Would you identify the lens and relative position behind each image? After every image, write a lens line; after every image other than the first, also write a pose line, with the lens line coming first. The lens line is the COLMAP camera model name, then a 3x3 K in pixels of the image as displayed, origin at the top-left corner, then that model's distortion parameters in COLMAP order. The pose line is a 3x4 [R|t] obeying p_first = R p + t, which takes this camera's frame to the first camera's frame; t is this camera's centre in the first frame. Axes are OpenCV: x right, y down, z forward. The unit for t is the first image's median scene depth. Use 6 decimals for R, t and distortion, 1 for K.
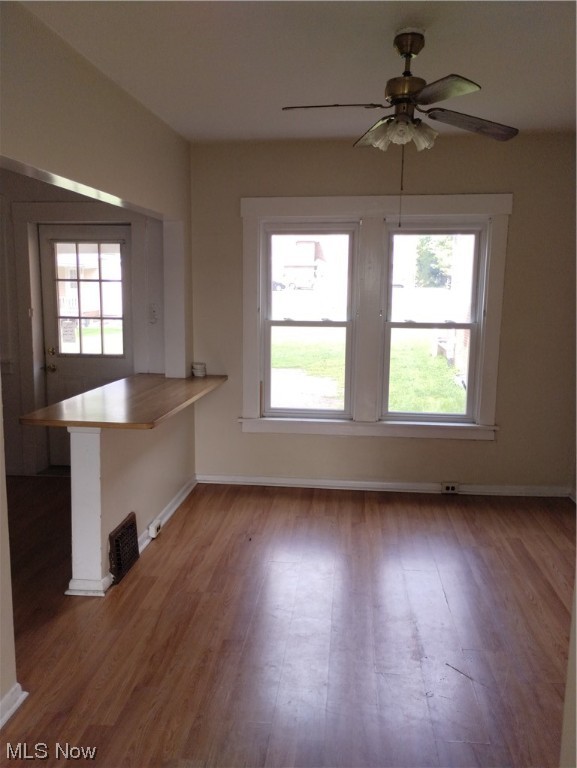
lens RADIAL K [[637.2, 0, 284.5], [0, 637.2, 384.8], [0, 0, 1]] dist [0.057034, -0.061208]
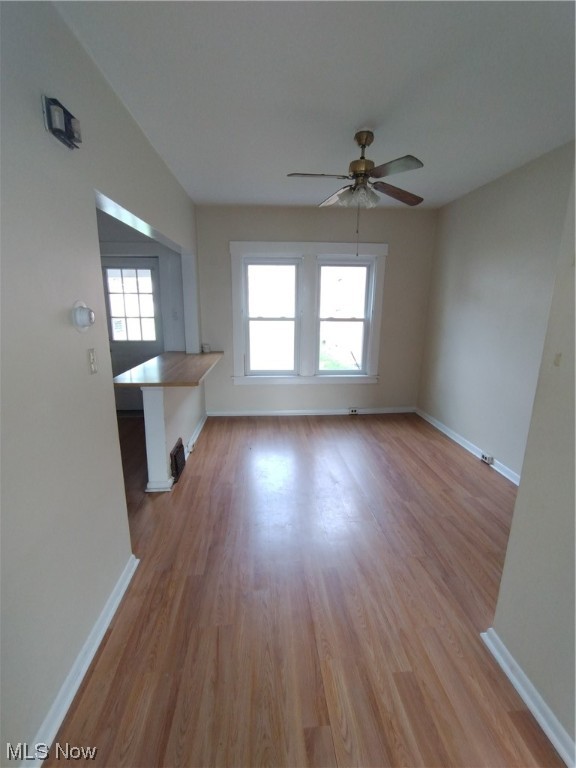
lens RADIAL K [[349.8, 0, 290.4], [0, 349.8, 384.4], [0, 0, 1]] dist [-0.002930, 0.000342]
pose [[0.983307, -0.042415, 0.176942, -0.092438], [0.027935, 0.996113, 0.083541, -0.000569], [-0.179798, -0.077204, 0.980669, 0.078103]]
